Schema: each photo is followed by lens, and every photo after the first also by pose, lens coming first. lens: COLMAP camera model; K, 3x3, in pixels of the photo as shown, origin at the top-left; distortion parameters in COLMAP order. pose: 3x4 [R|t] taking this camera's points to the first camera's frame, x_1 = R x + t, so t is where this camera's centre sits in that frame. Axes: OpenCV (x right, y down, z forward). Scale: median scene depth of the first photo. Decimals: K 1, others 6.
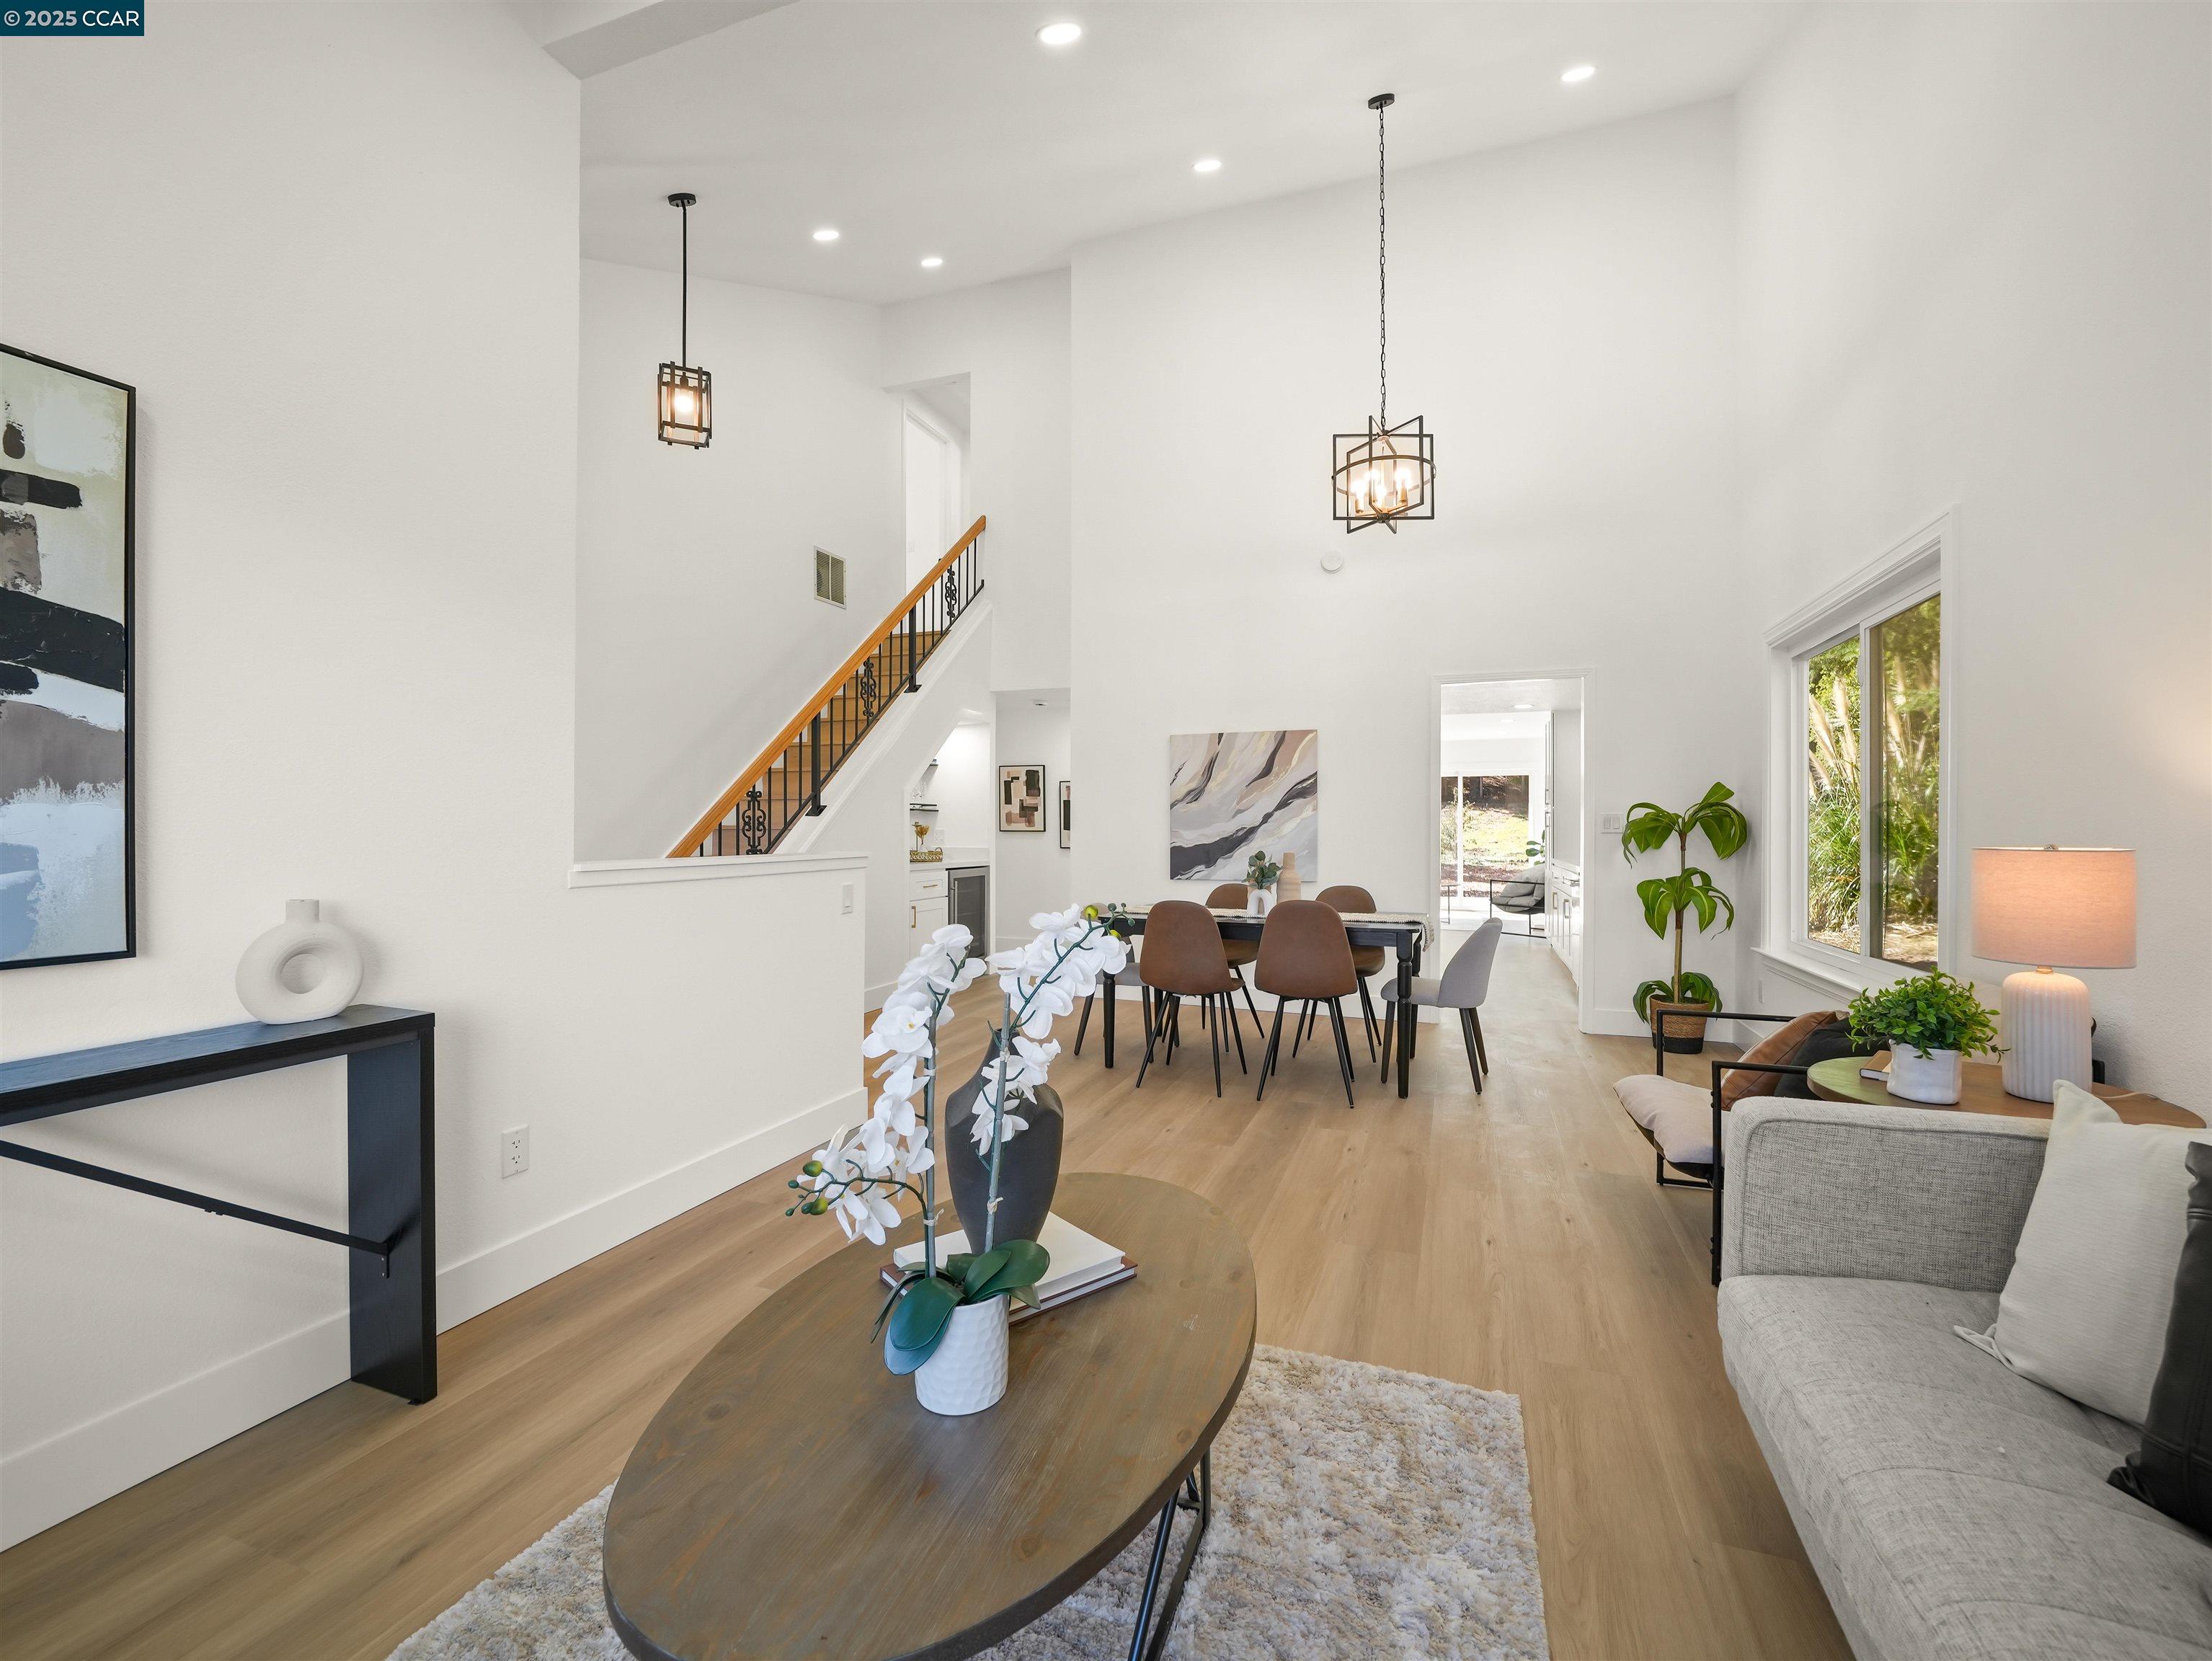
lens RADIAL K [[871.8, 0, 1096.8], [0, 871.8, 842.1], [0, 0, 1]] dist [-0.013277, -0.000475]
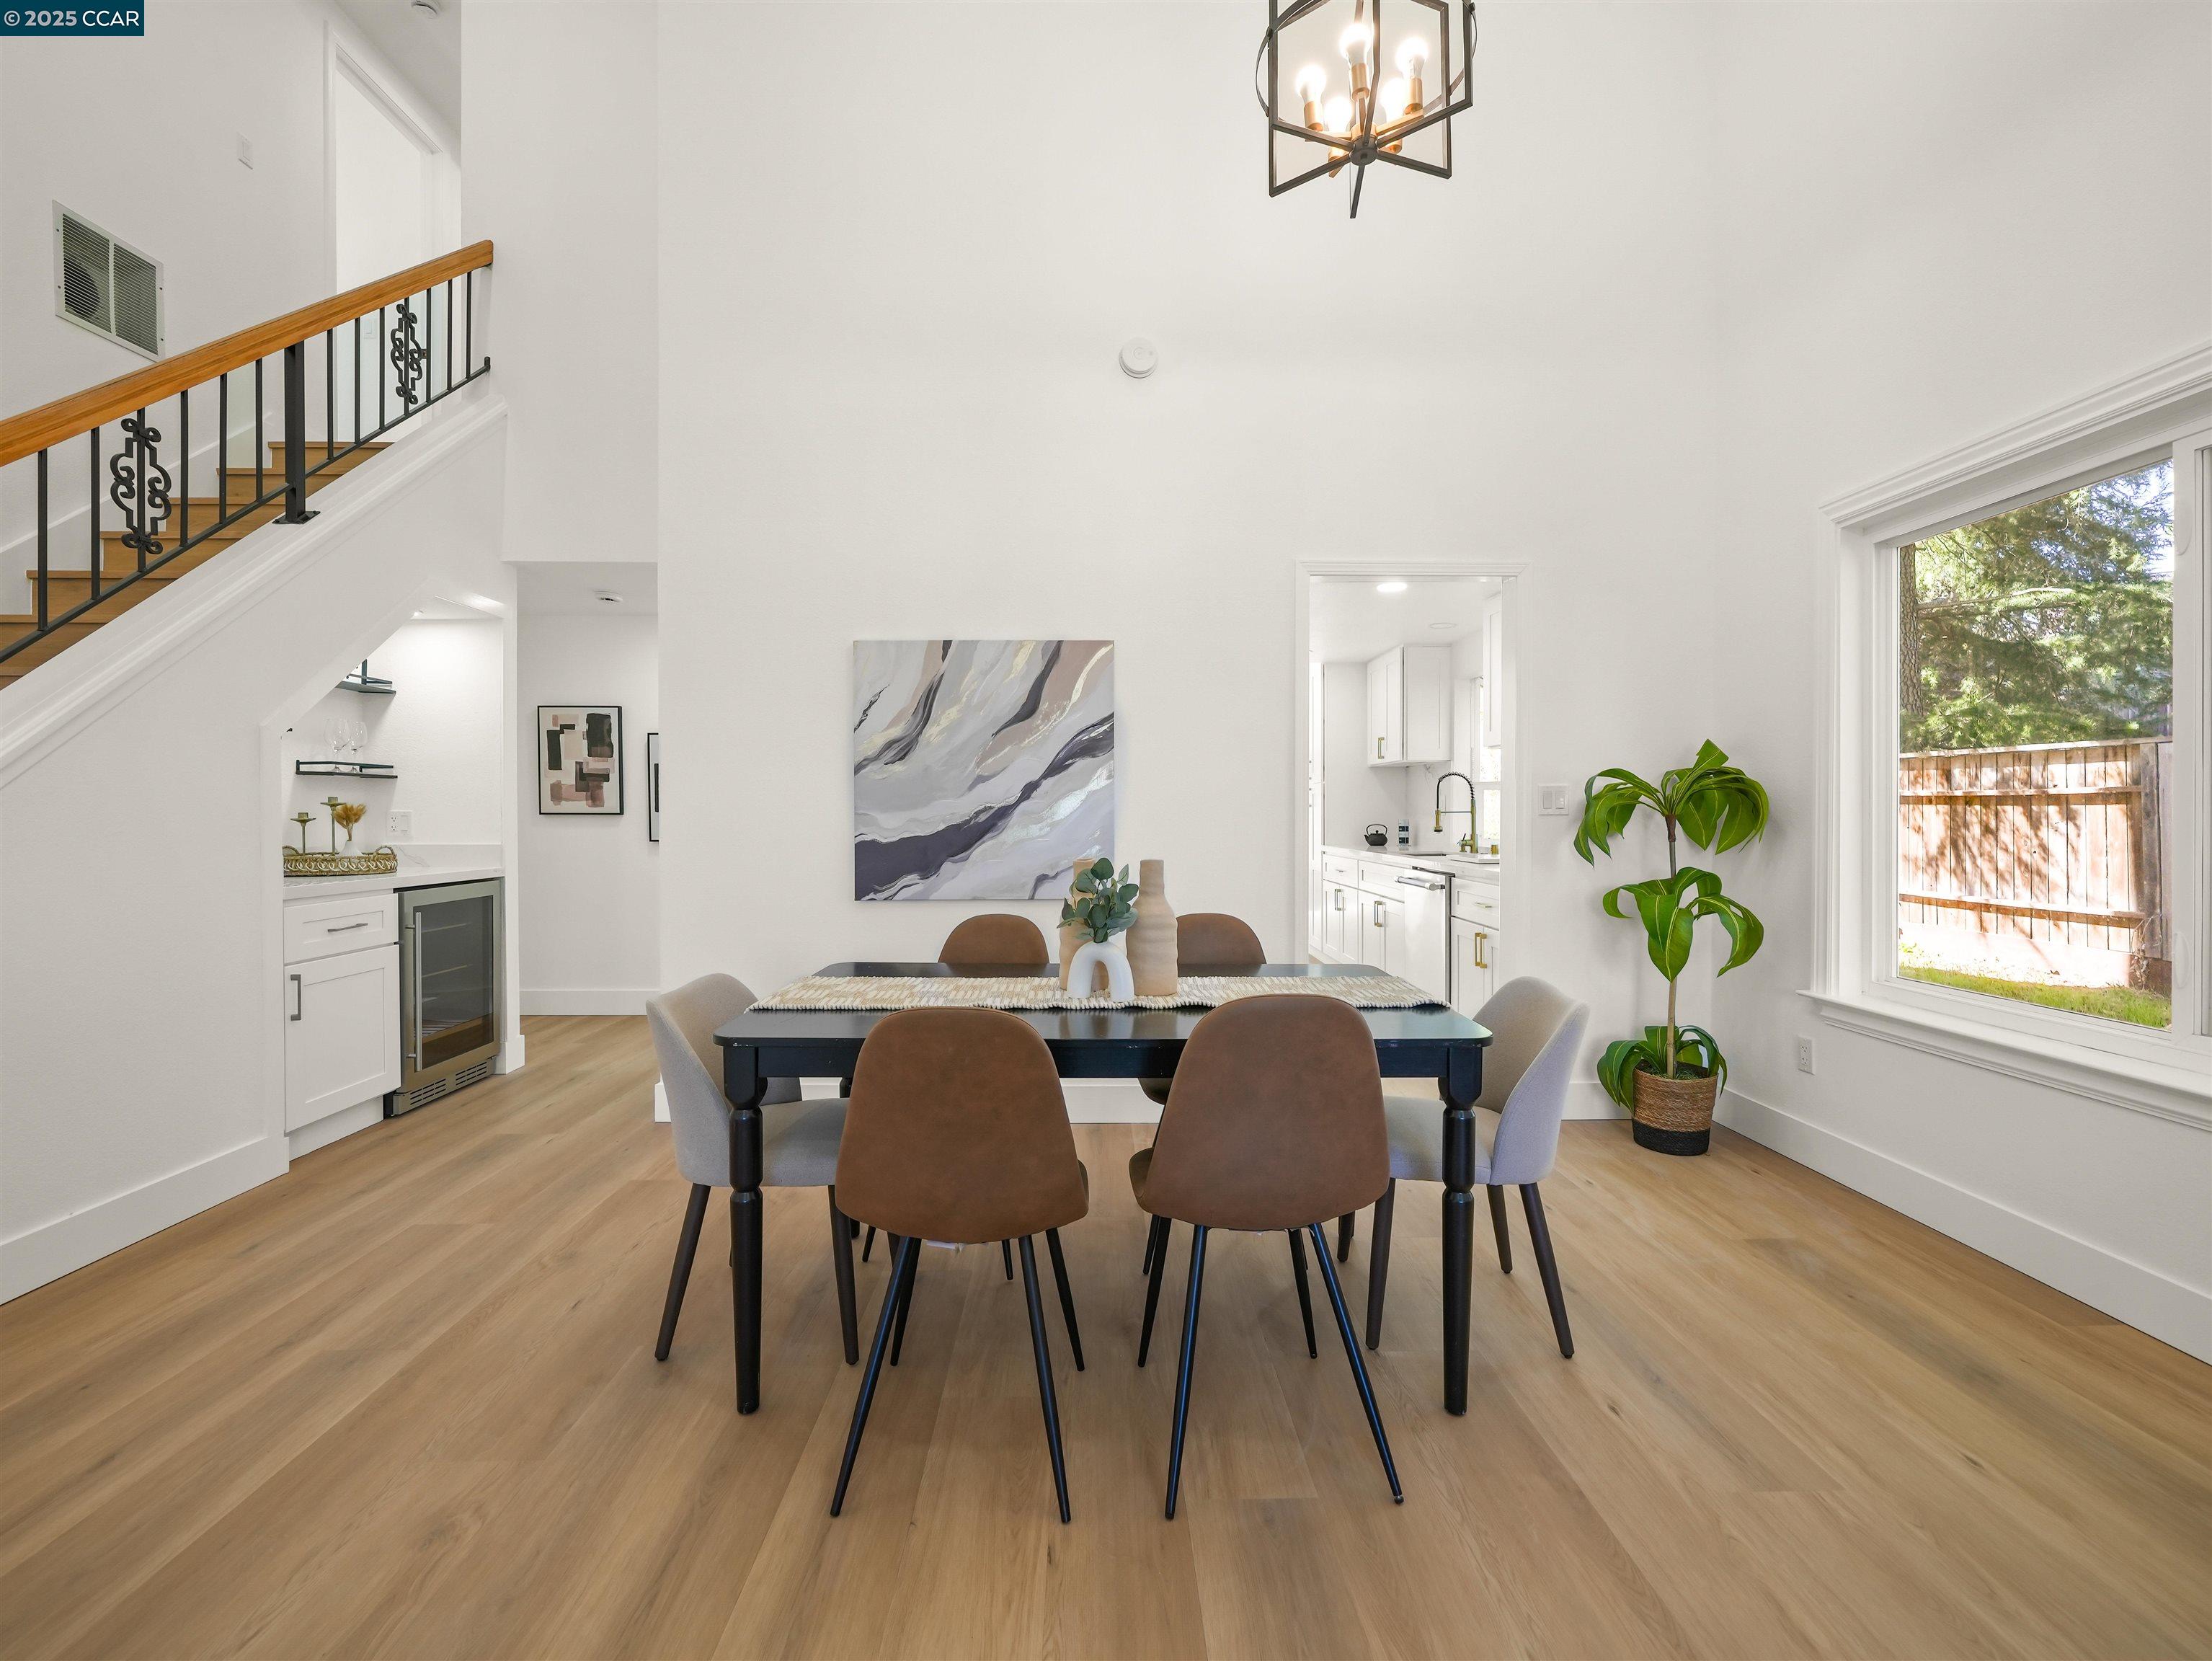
lens RADIAL K [[954.9, 0, 1101.3], [0, 954.9, 822.6], [0, 0, 1]] dist [-0.010171, 0.002305]
pose [[0.926727, -0.006252, 0.375682, 0.001489], [0.007130, 0.999974, -0.000947, -0.005352], [-0.375667, 0.003556, 0.926748, 0.378024]]
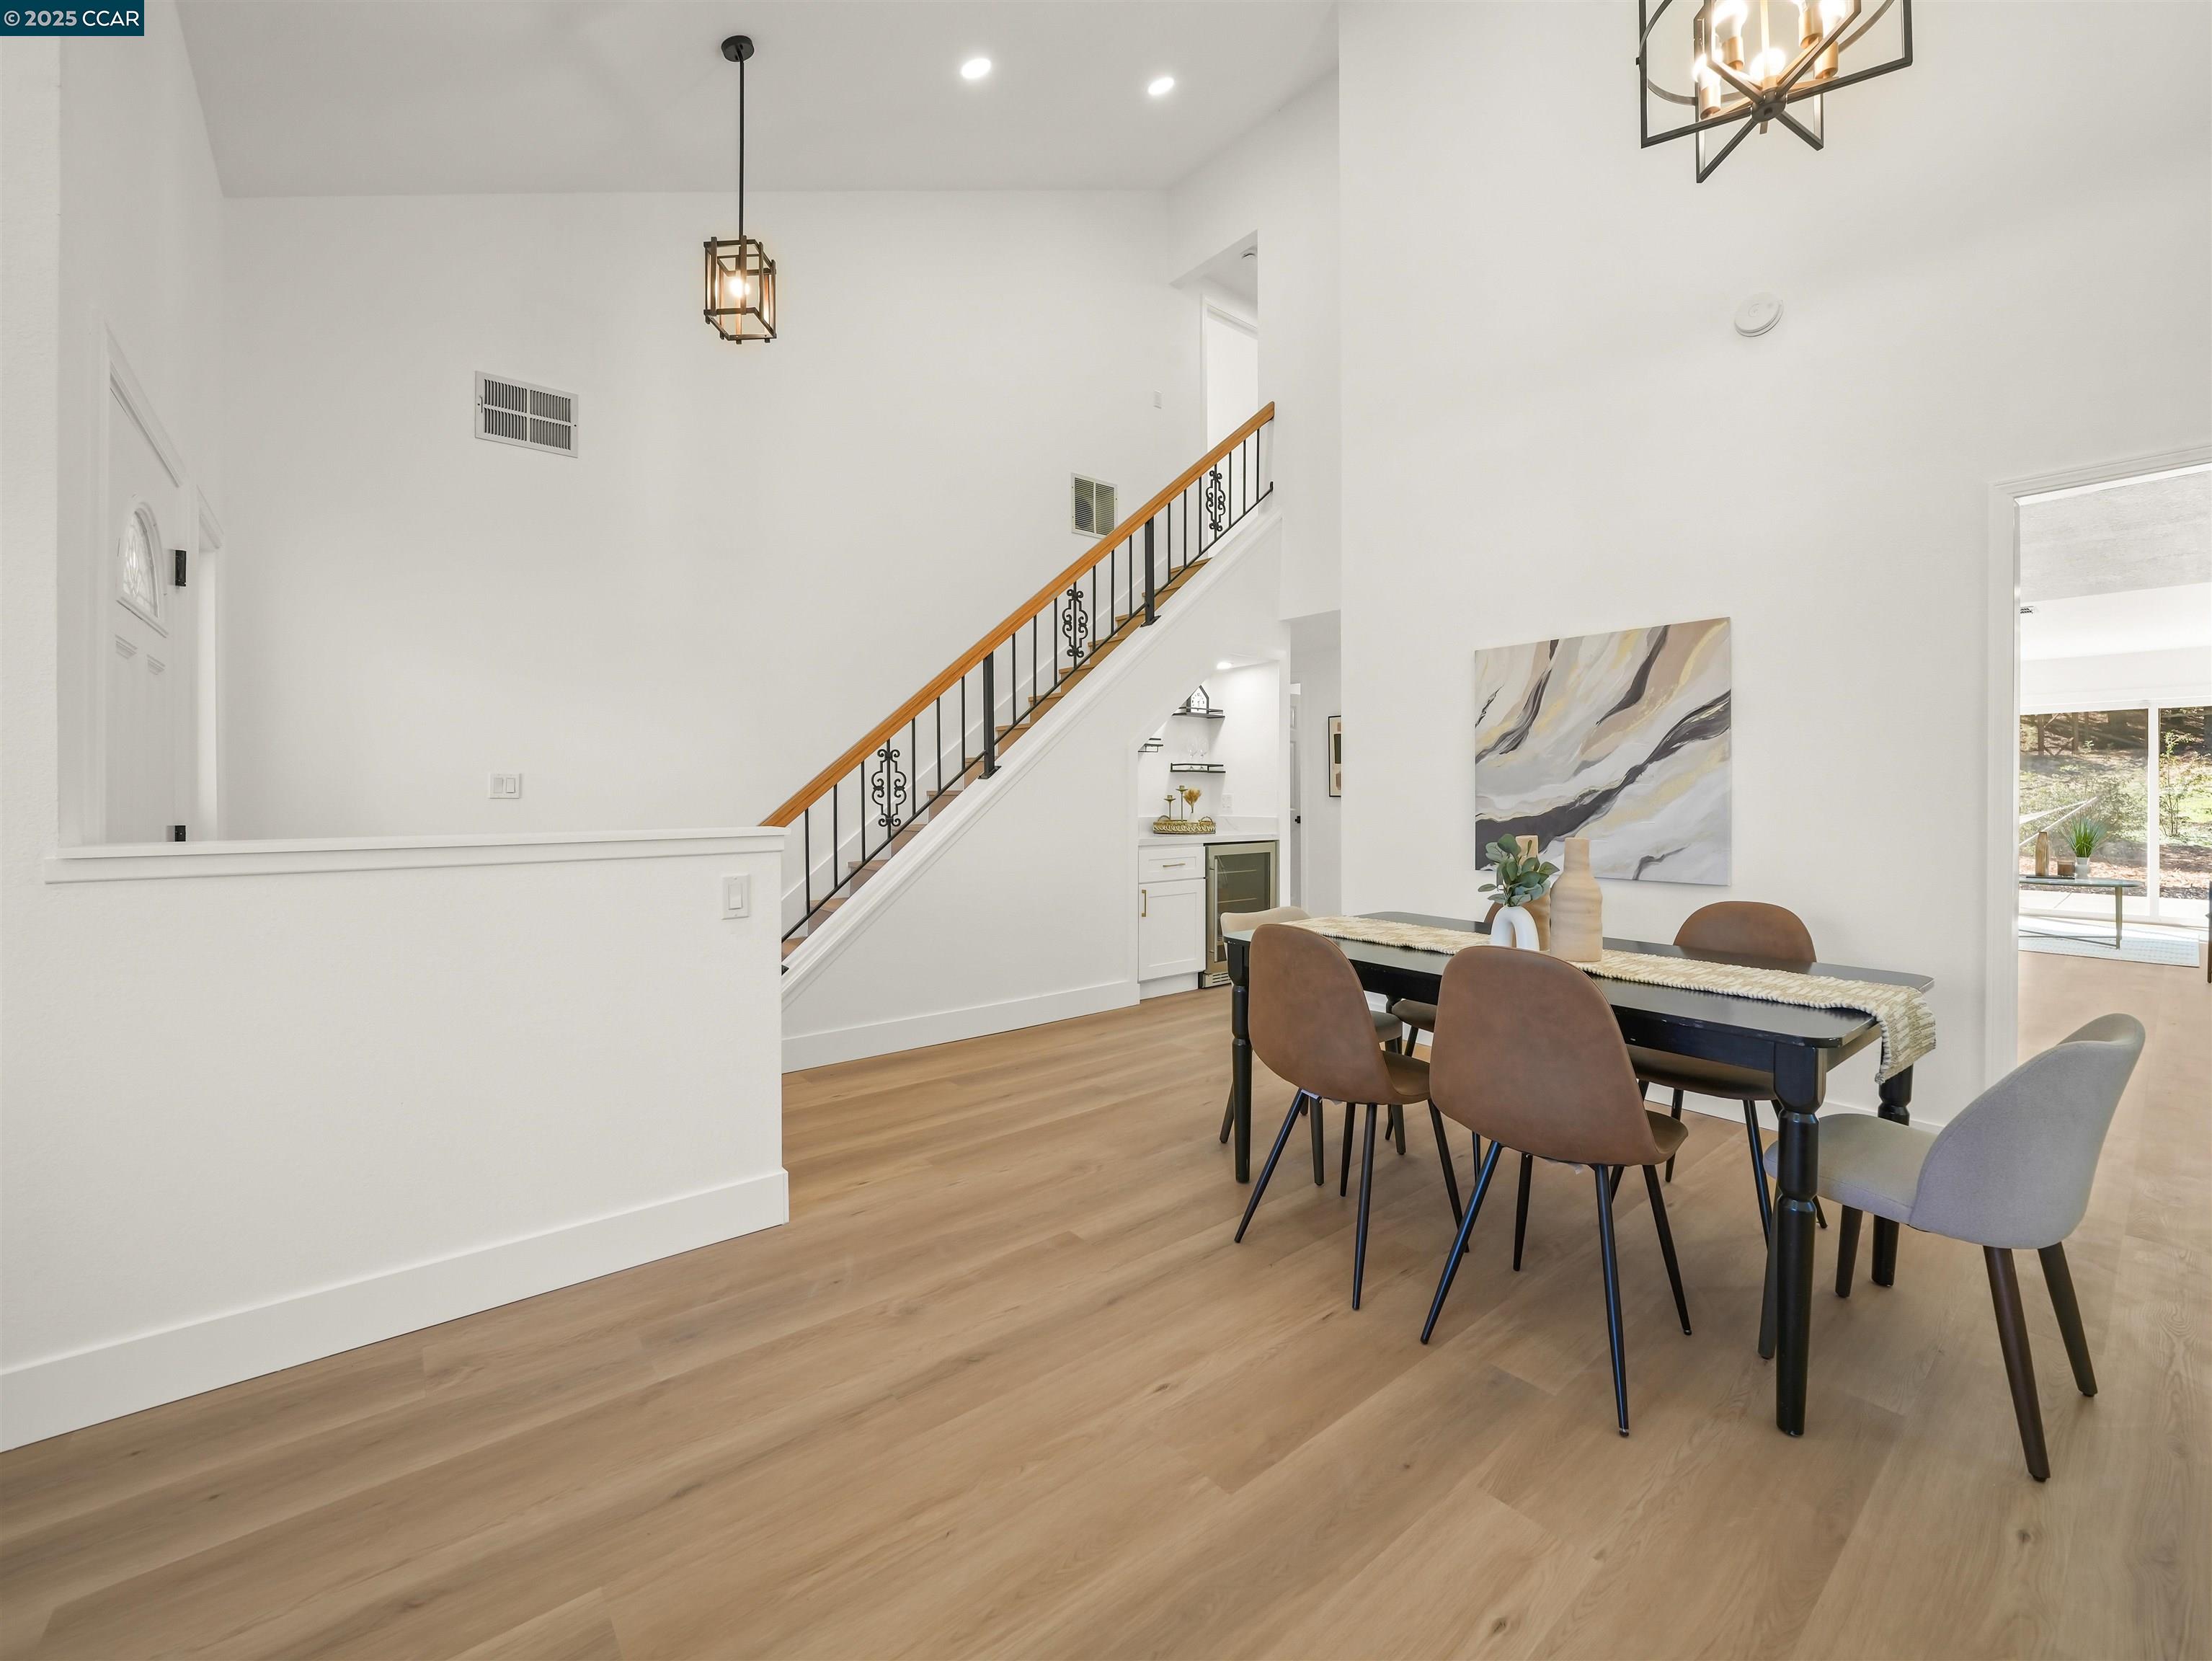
lens RADIAL K [[871.8, 0, 1116.8], [0, 871.8, 803.8], [0, 0, 1]] dist [-0.013277, -0.000475]
pose [[0.877068, 0.003282, -0.480355, 0.162483], [-0.005019, 0.999985, -0.002333, -0.004182], [0.480340, 0.004457, 0.877071, 0.293837]]
